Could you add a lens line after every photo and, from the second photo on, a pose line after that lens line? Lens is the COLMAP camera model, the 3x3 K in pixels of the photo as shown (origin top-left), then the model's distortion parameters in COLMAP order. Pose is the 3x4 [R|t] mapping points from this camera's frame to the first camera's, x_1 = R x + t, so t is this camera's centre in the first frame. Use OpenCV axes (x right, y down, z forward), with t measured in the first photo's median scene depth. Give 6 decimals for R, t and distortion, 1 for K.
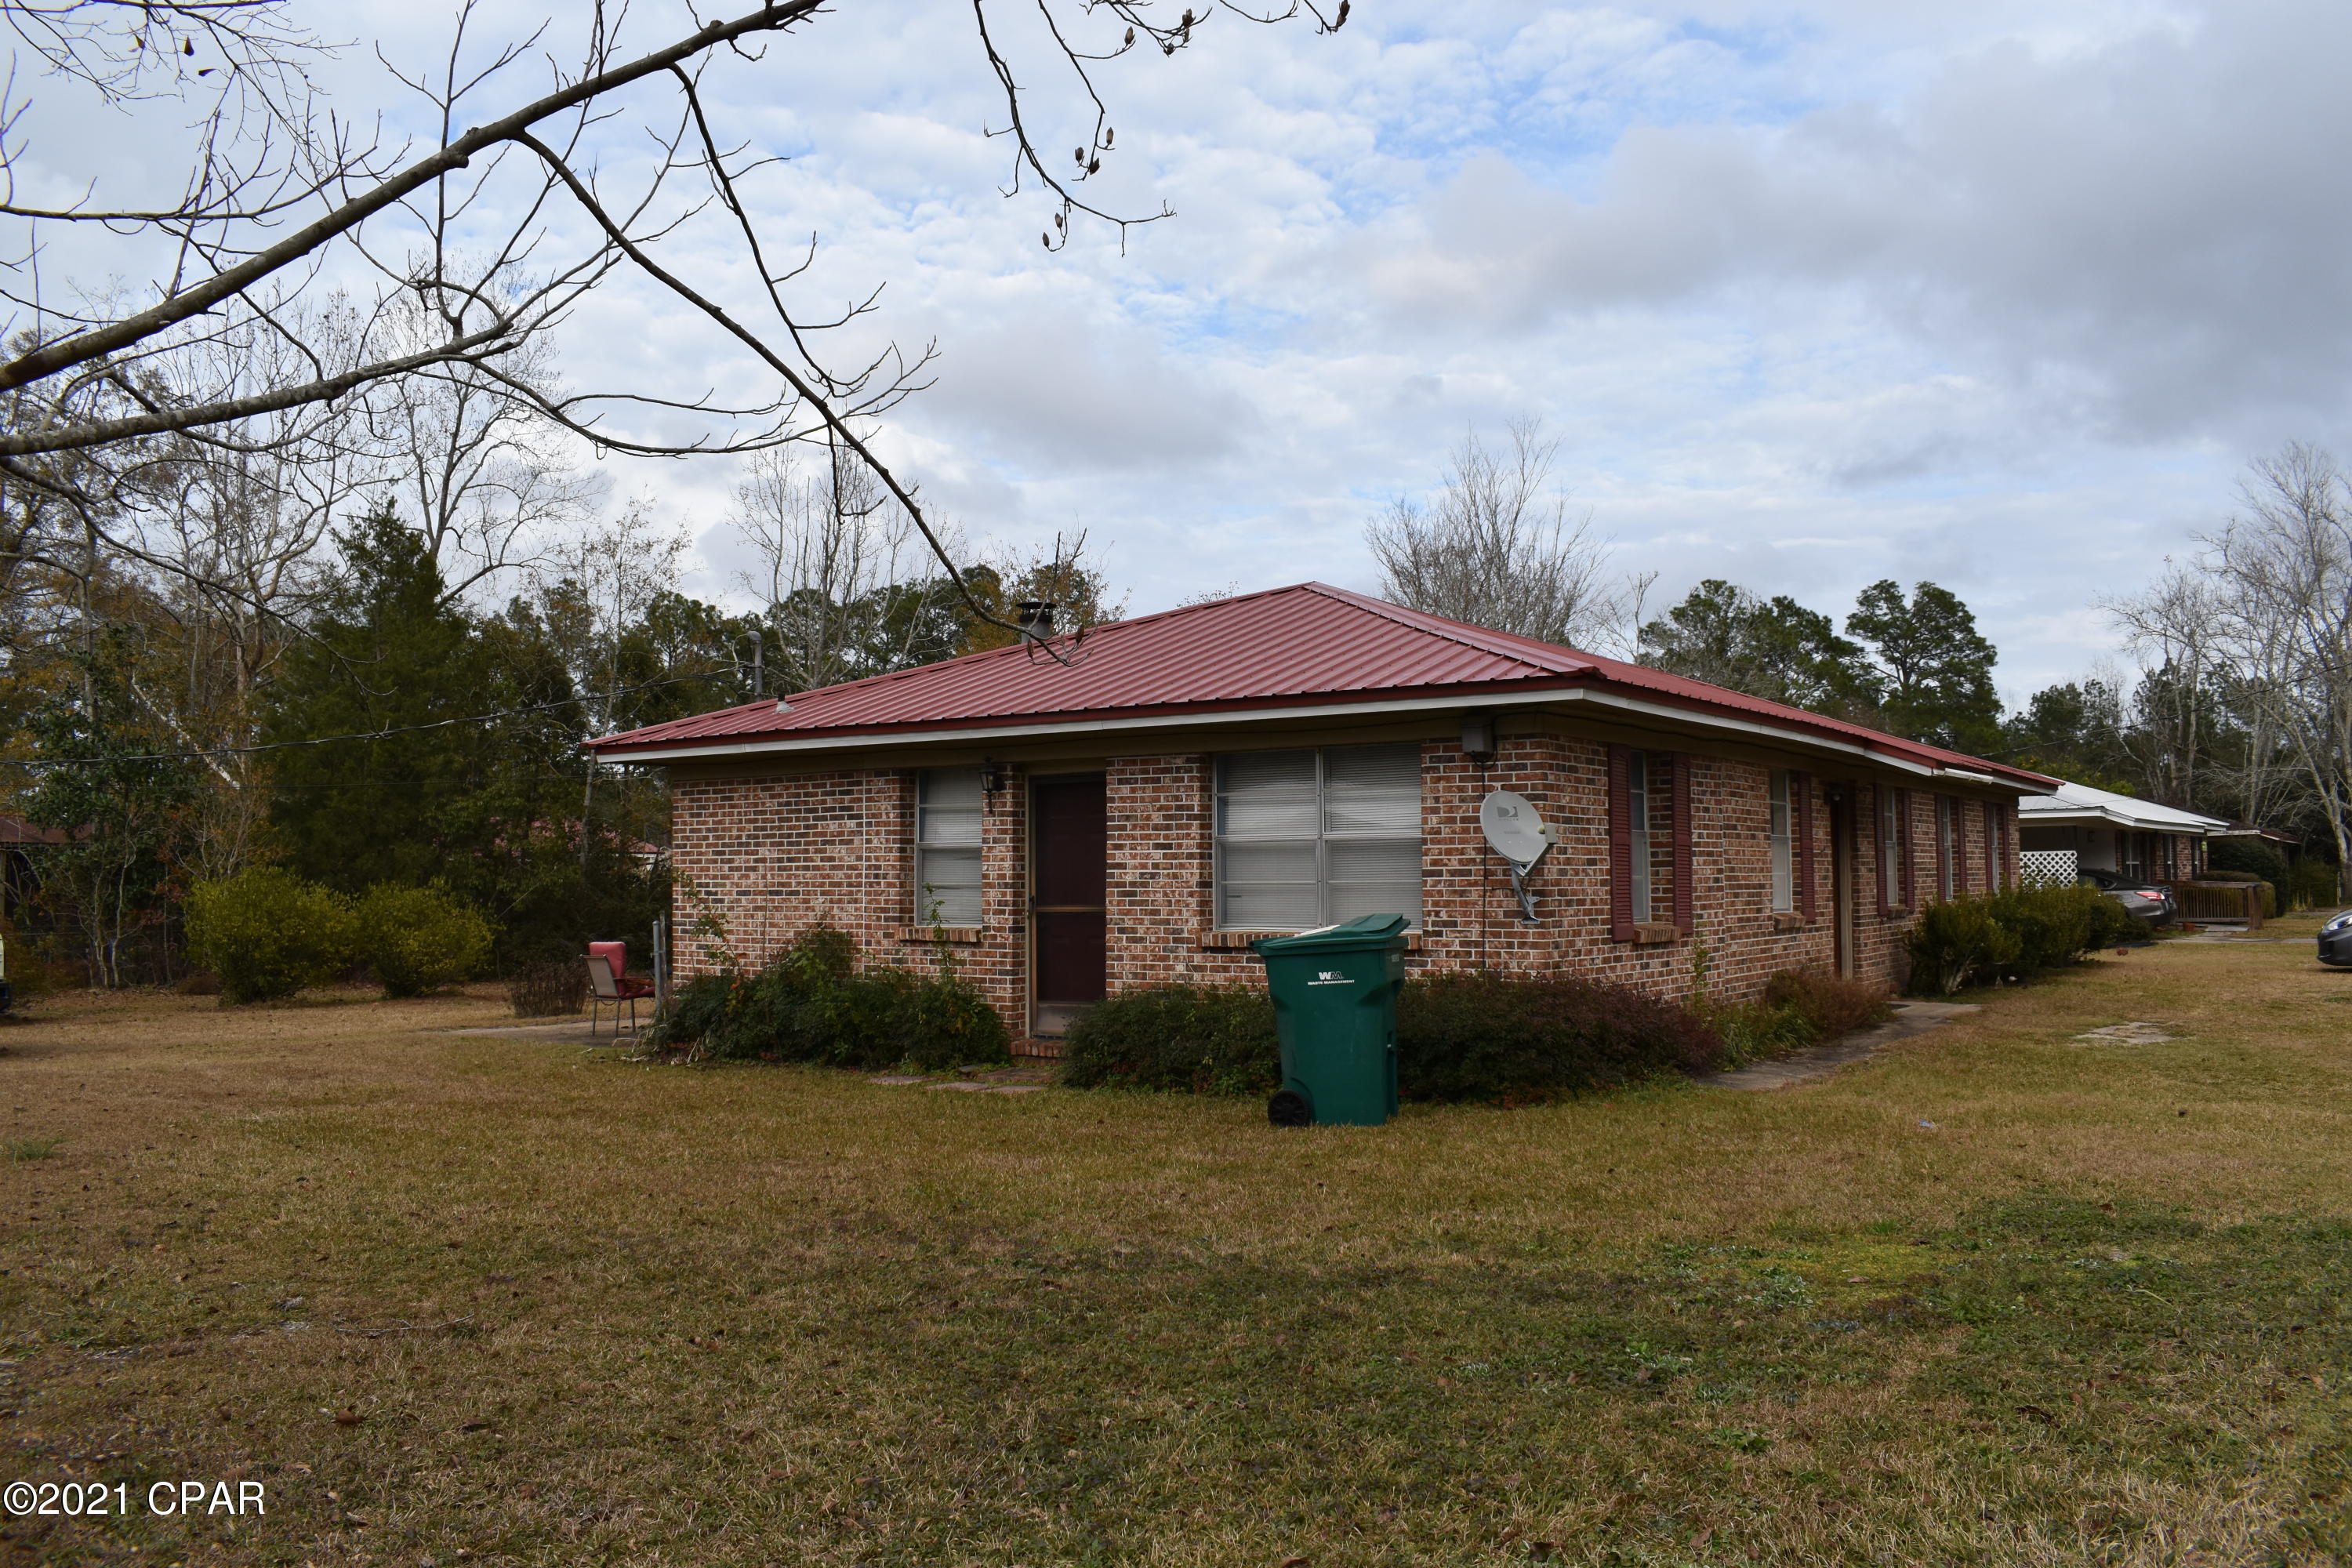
lens RADIAL K [[1841.5, 0, 1151.7], [0, 1841.5, 779.4], [0, 0, 1]] dist [-0.098288, 0.019508]
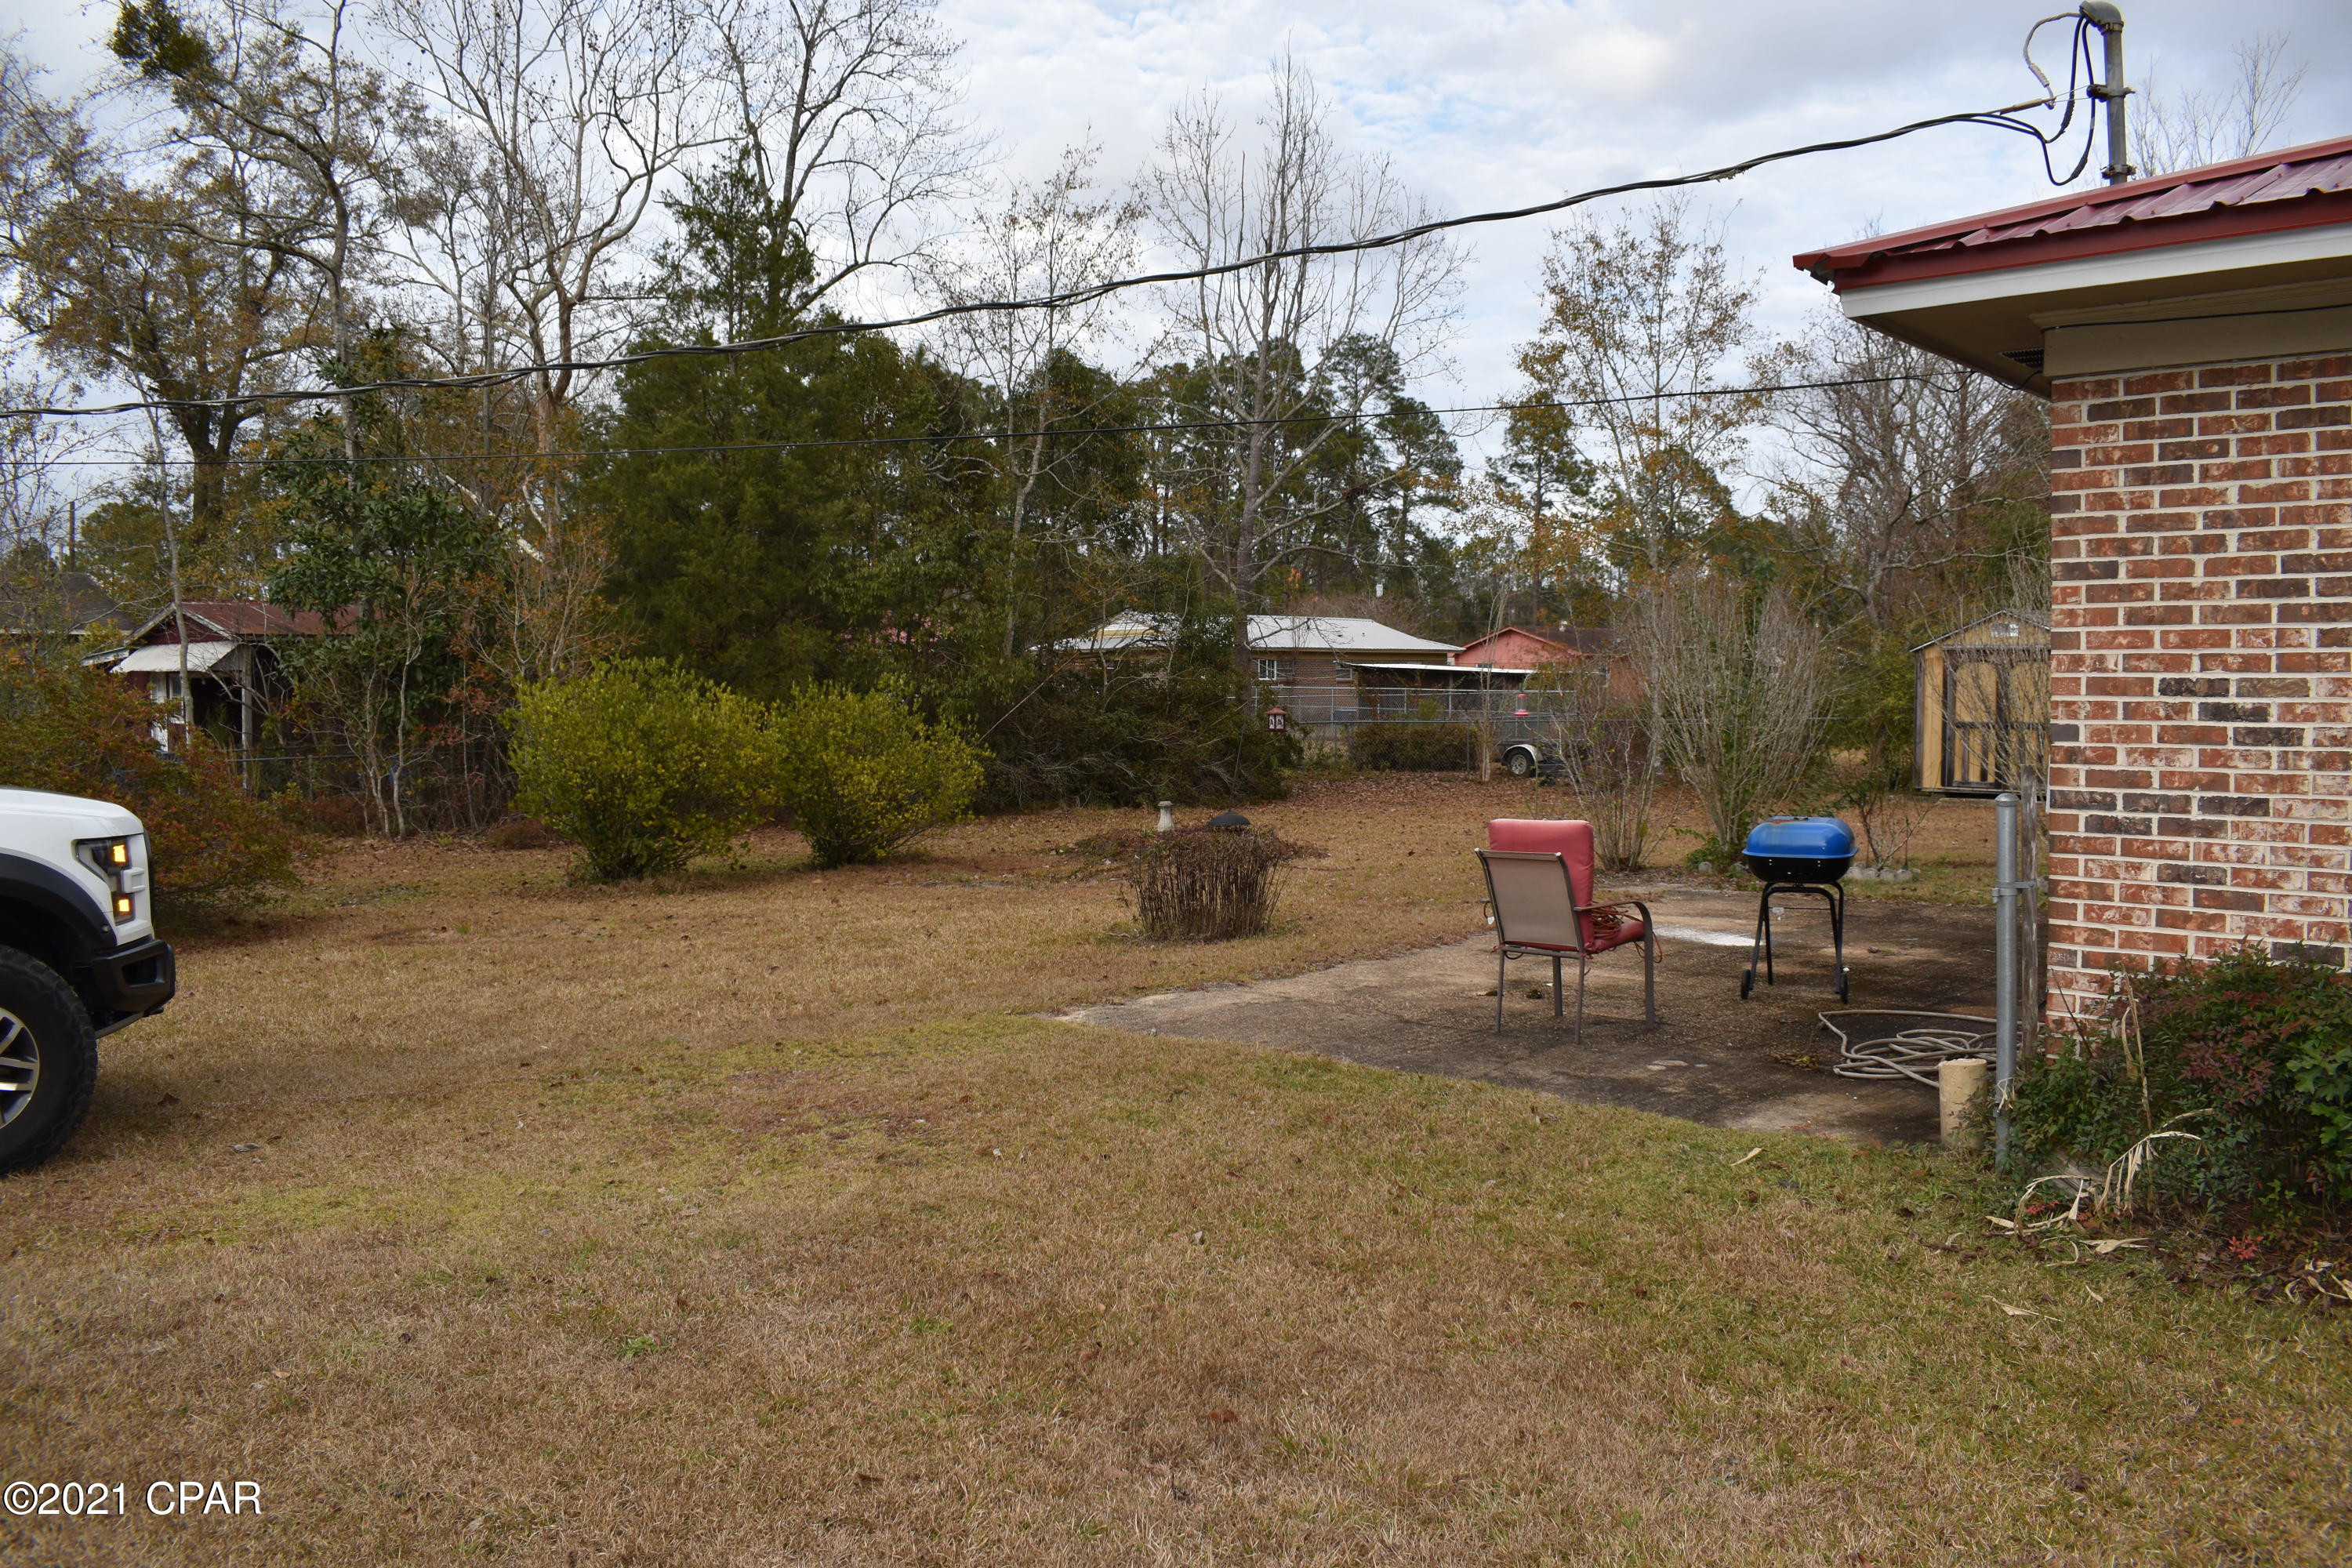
lens RADIAL K [[1841.5, 0, 1173.0], [0, 1841.5, 785.0], [0, 0, 1]] dist [-0.098288, 0.019508]
pose [[0.993243, 0.006520, -0.115871, -0.189326], [0.006497, 0.993730, 0.111613, 0.018561], [0.115872, -0.111612, 0.986973, 0.321655]]
